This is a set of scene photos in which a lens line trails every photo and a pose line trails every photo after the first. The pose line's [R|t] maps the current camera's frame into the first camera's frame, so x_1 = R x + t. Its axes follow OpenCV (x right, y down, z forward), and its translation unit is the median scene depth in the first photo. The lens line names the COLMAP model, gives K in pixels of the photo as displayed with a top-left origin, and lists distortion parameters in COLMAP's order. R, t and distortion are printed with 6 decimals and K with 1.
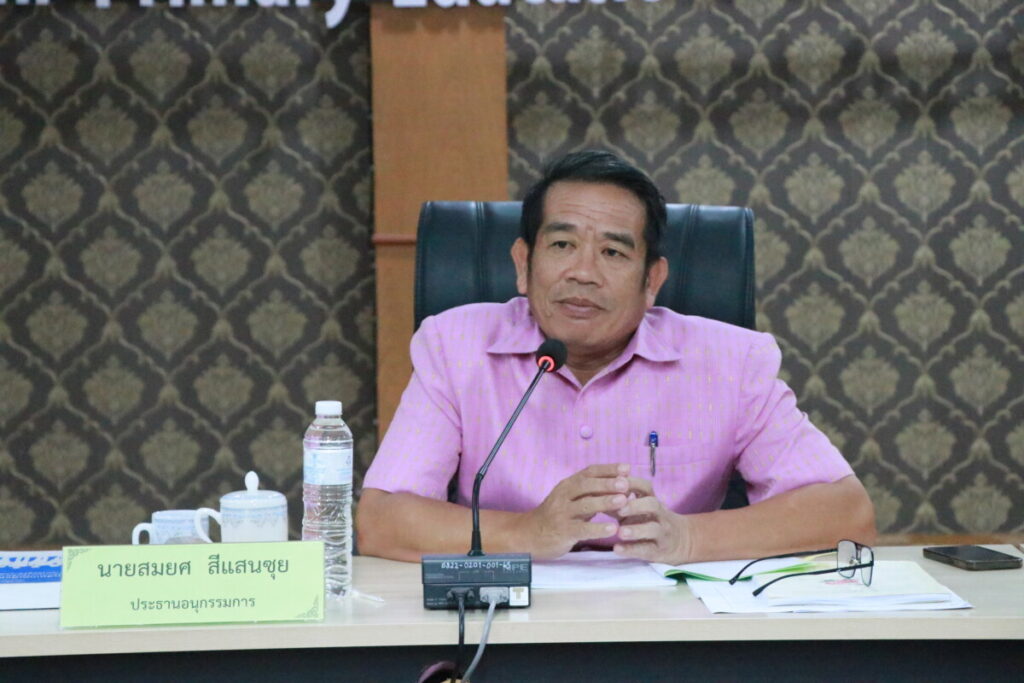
lens RADIAL K [[3613.2, 0, 512.1], [0, 3613.2, 341.8], [0, 0, 1]] dist [0.306483, 0.000000]
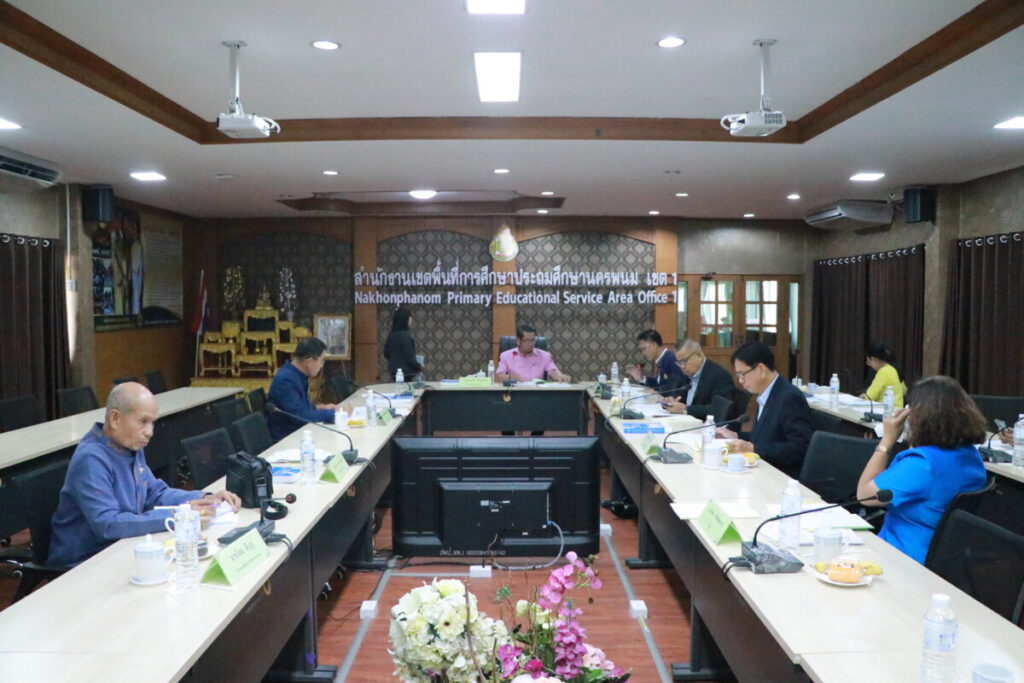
lens RADIAL K [[856.2, 0, 512.2], [0, 856.2, 341.6], [0, 0, 1]] dist [-0.000127, -0.000001]
pose [[0.999851, 0.015988, -0.006485, 0.002875], [-0.016202, 0.999276, -0.034435, 0.018975], [0.005930, 0.034535, 0.999386, -0.414060]]
